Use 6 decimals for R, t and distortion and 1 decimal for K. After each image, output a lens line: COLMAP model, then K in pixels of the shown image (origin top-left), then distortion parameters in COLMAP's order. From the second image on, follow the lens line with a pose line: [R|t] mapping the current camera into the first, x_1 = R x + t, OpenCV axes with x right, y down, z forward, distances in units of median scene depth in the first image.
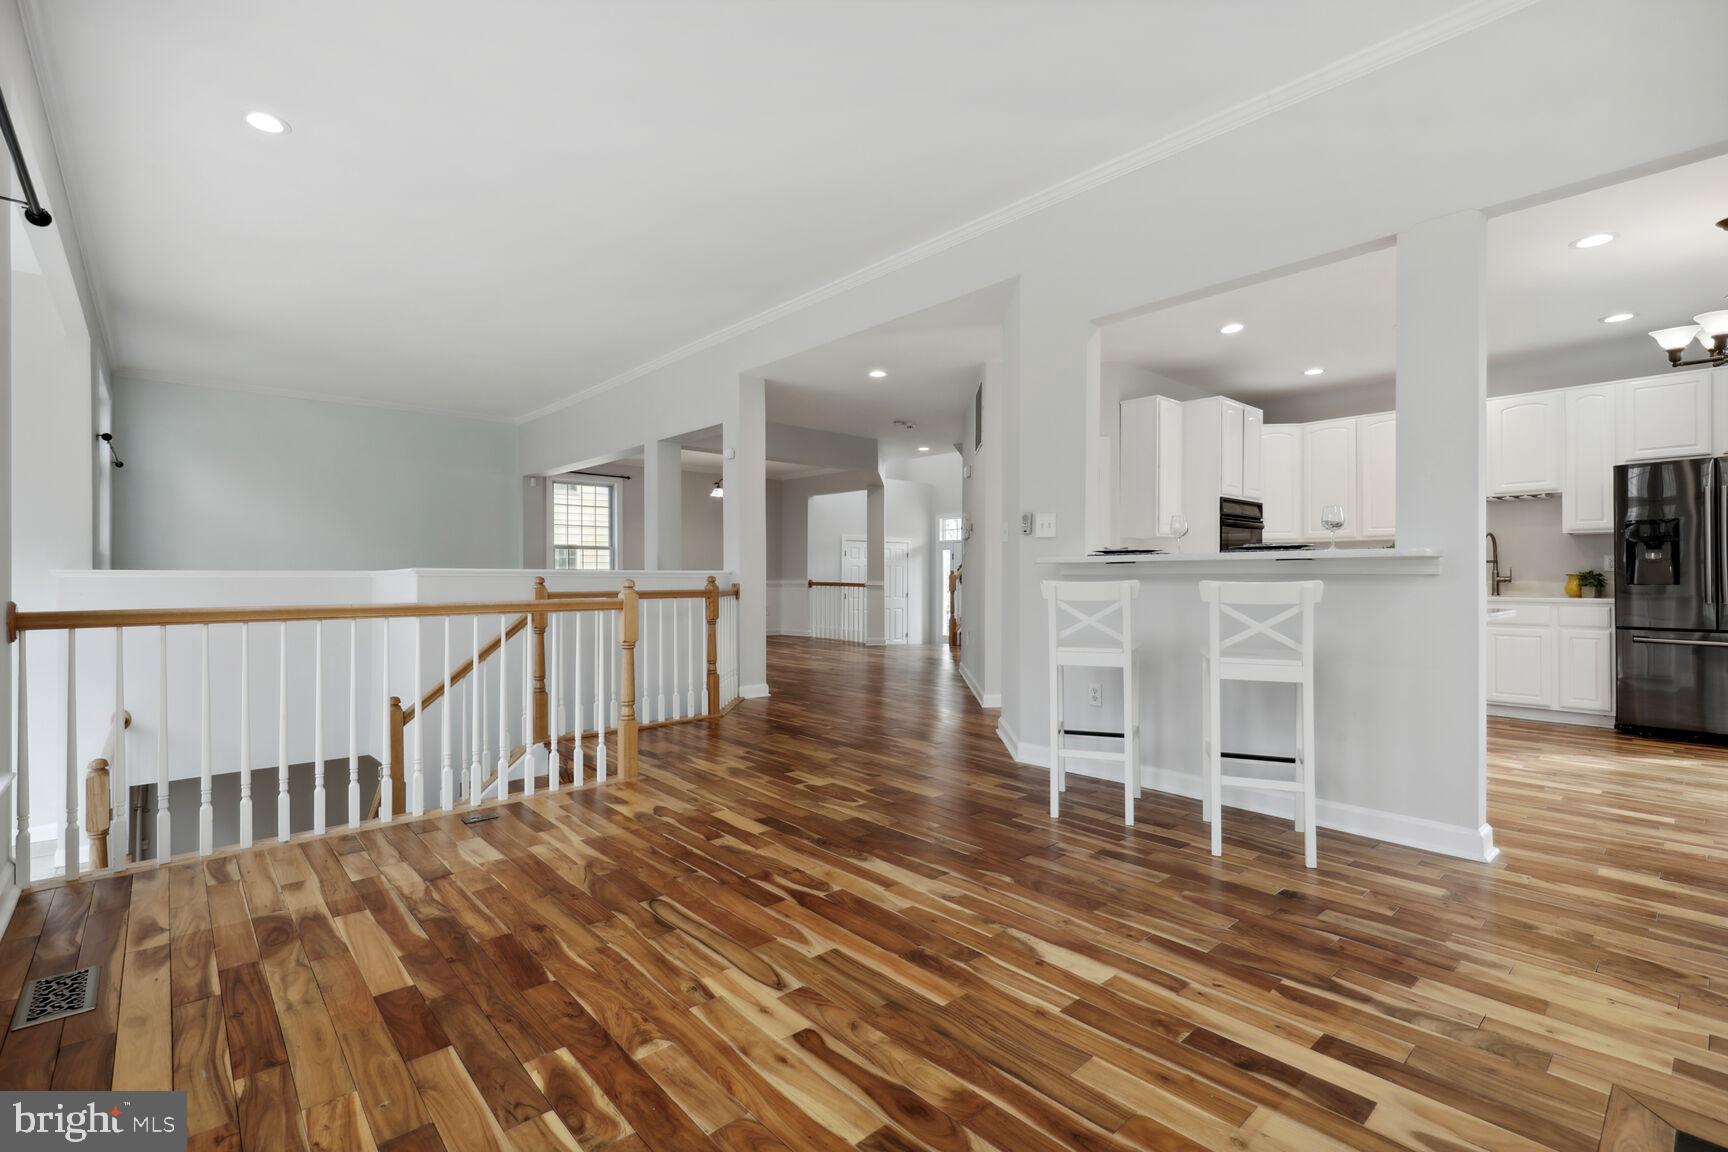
lens RADIAL K [[774.1, 0, 866.4], [0, 774.1, 573.7], [0, 0, 1]] dist [0.009007, -0.000633]
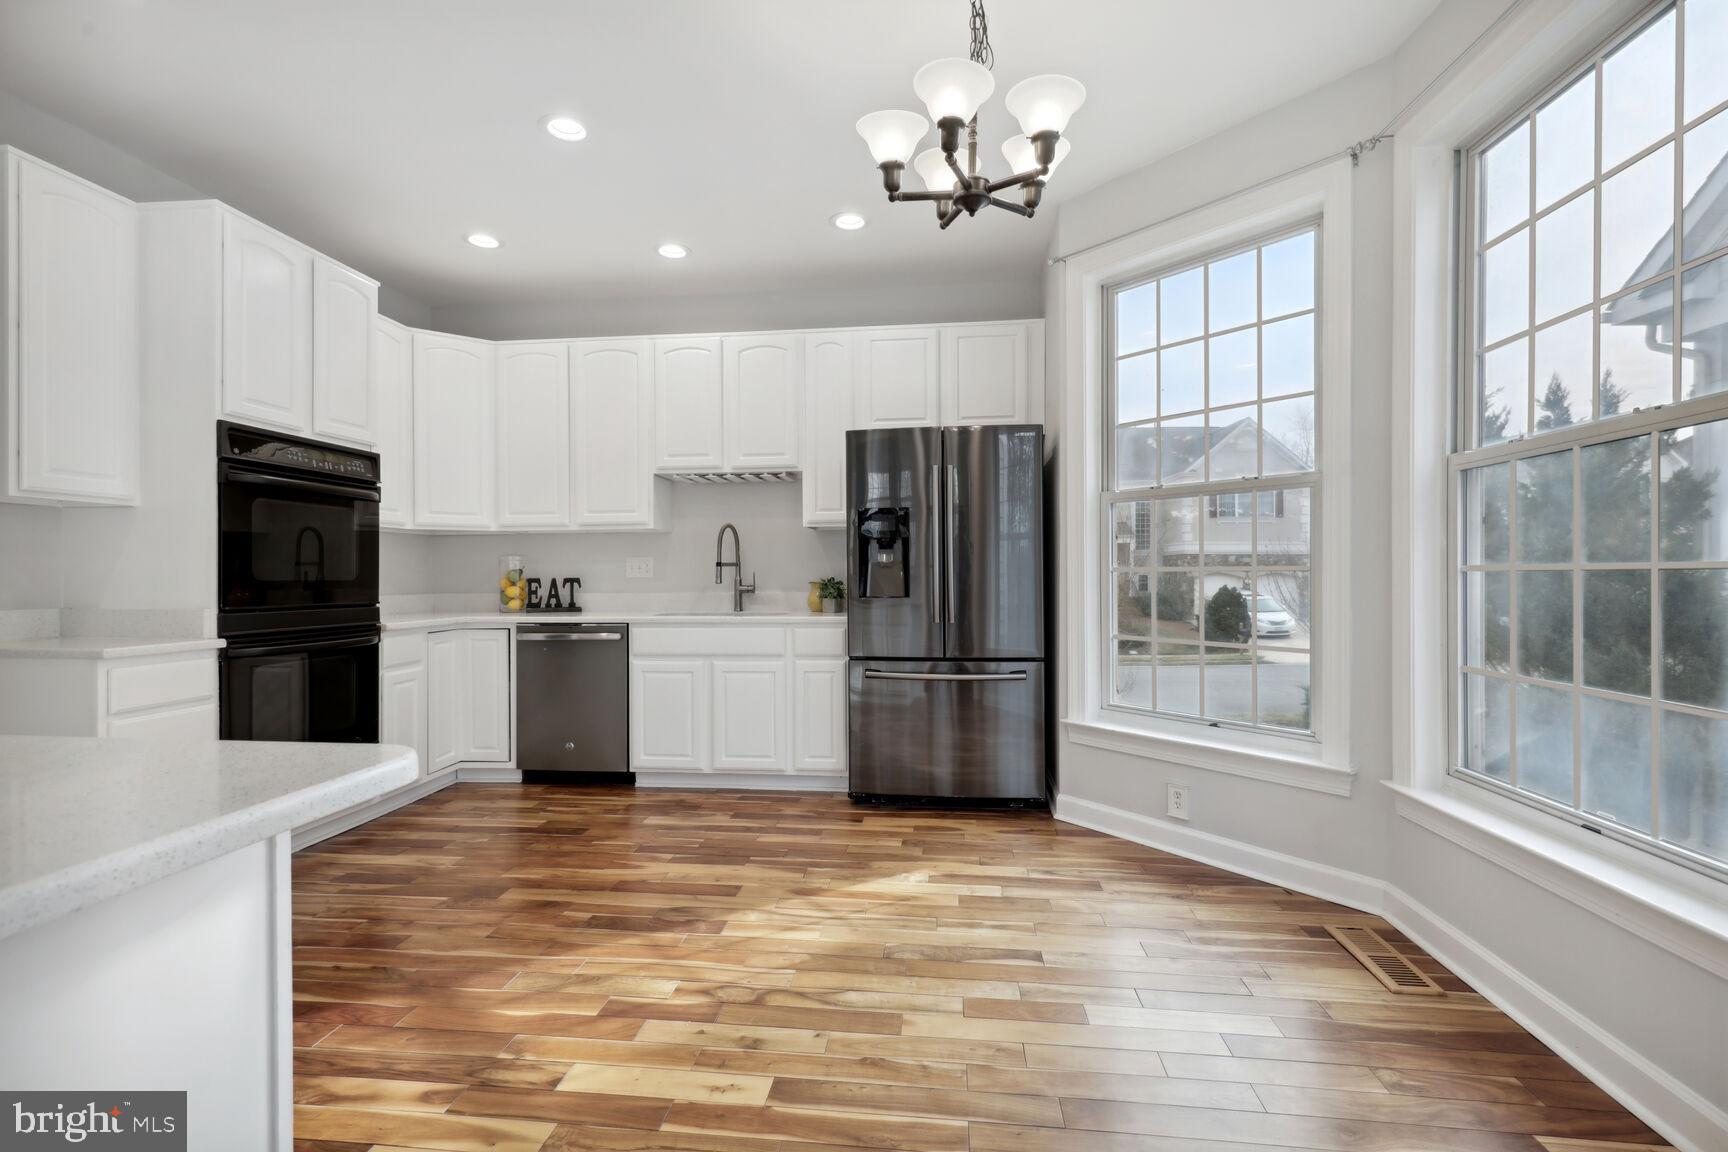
lens RADIAL K [[774.1, 0, 866.4], [0, 774.1, 573.7], [0, 0, 1]] dist [0.009007, -0.000633]
pose [[0.739030, -0.004829, 0.673655, 0.440362], [0.003833, 0.999988, 0.002963, -0.009047], [-0.673662, 0.000393, 0.739040, 0.414260]]
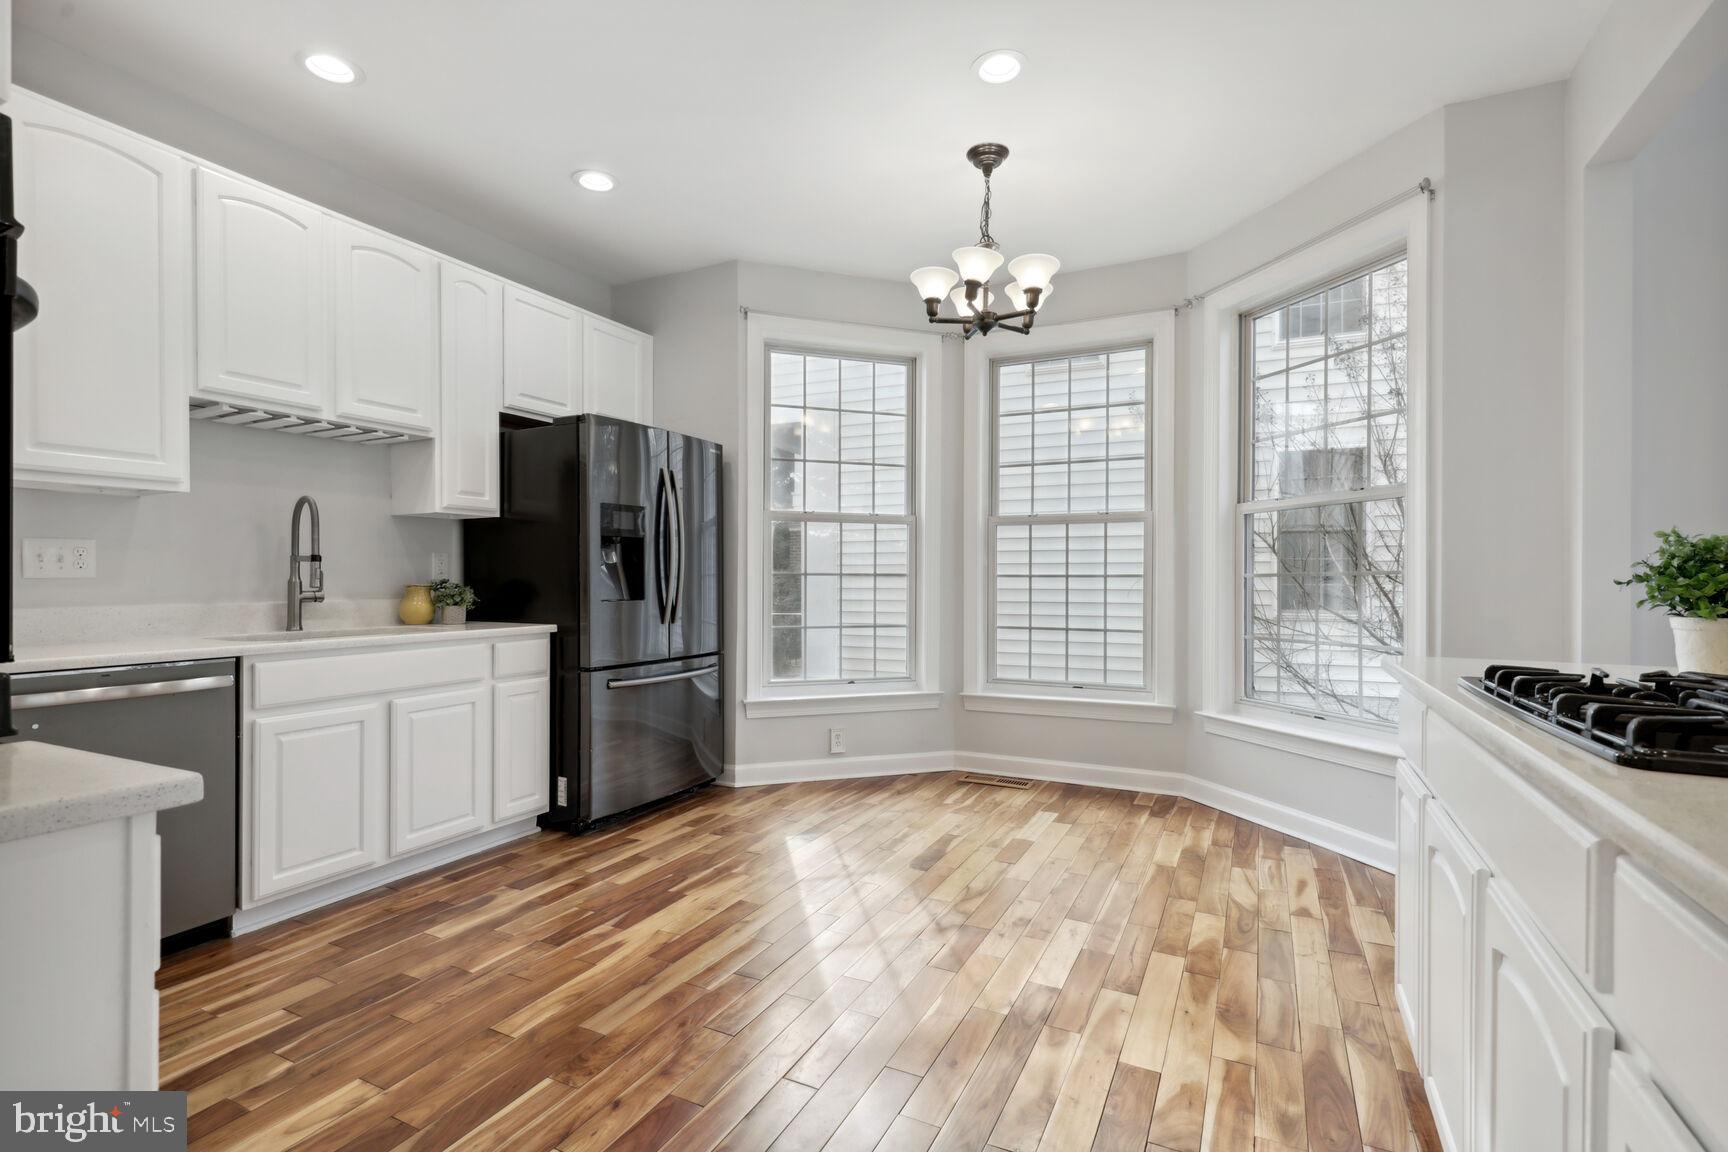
lens RADIAL K [[798.4, 0, 867.5], [0, 798.4, 572.6], [0, 0, 1]] dist [0.016031, -0.005829]
pose [[-0.376225, 0.003614, 0.926521, 0.241424], [-0.005777, 0.999964, -0.006247, -0.006263], [-0.926510, -0.007703, -0.376191, 0.920976]]
